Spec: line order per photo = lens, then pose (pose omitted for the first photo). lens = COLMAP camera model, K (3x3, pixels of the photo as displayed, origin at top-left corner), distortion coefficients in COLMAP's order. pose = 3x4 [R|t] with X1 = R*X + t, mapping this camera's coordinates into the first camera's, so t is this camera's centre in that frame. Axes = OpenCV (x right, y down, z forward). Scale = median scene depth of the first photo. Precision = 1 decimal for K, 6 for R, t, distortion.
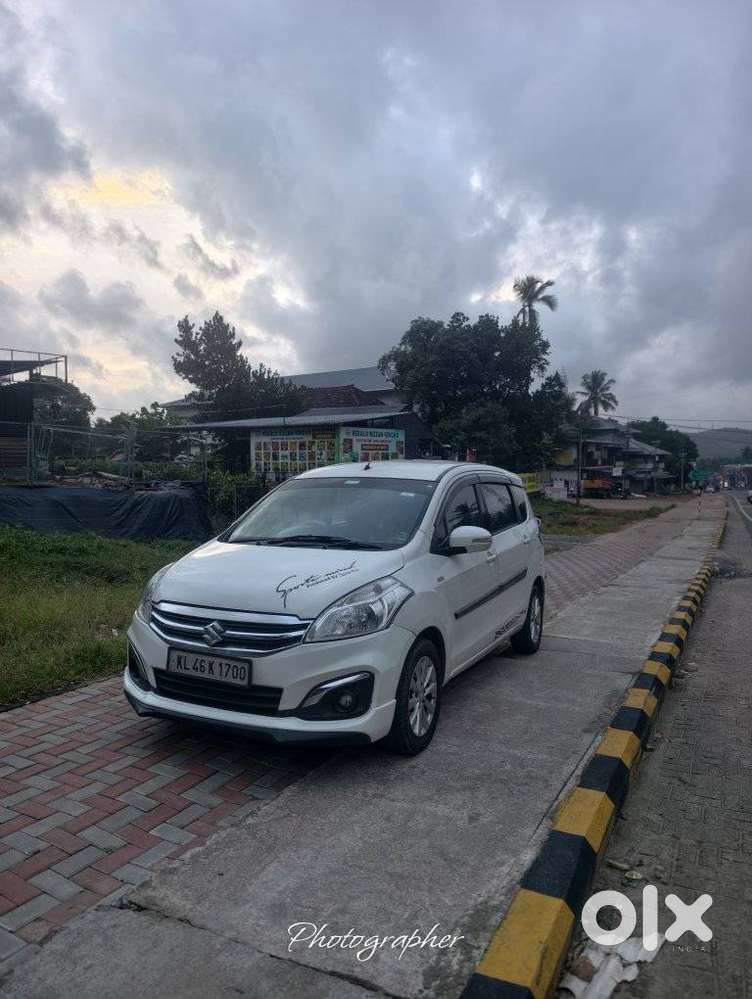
lens RADIAL K [[707.1, 0, 363.9], [0, 707.1, 506.9], [0, 0, 1]] dist [0.008532, -0.029035]
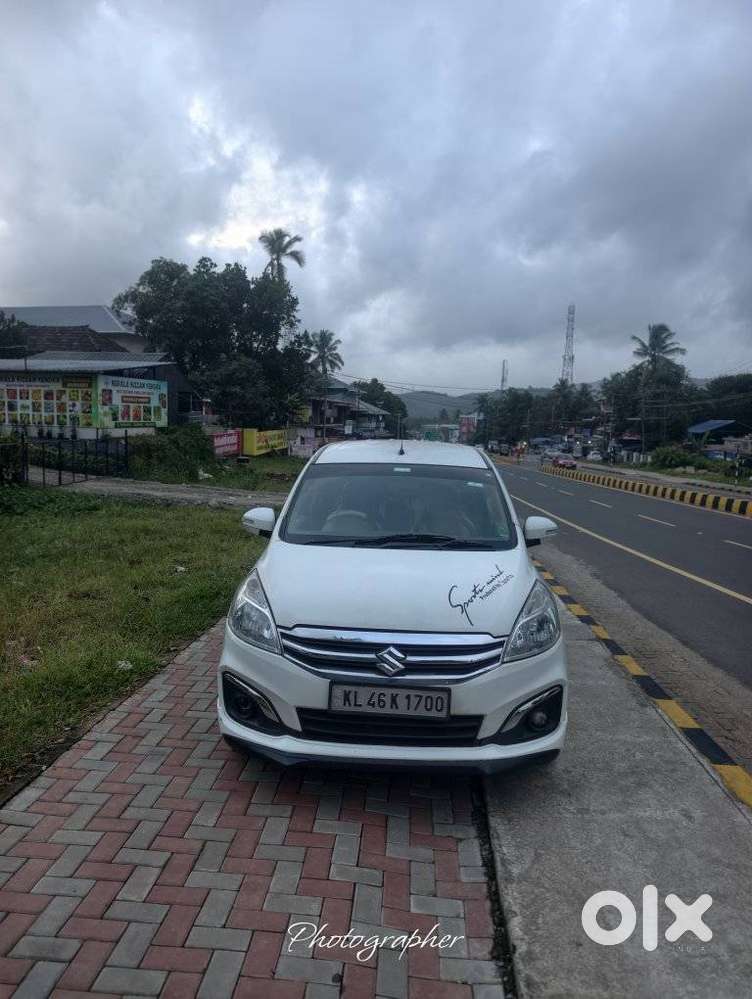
lens RADIAL K [[707.1, 0, 385.9], [0, 707.1, 528.3], [0, 0, 1]] dist [0.008532, -0.029035]
pose [[0.912172, -0.034227, 0.408375, -0.463558], [-0.004569, 0.995595, 0.093650, -0.048367], [-0.409781, -0.087291, 0.907998, 0.206678]]
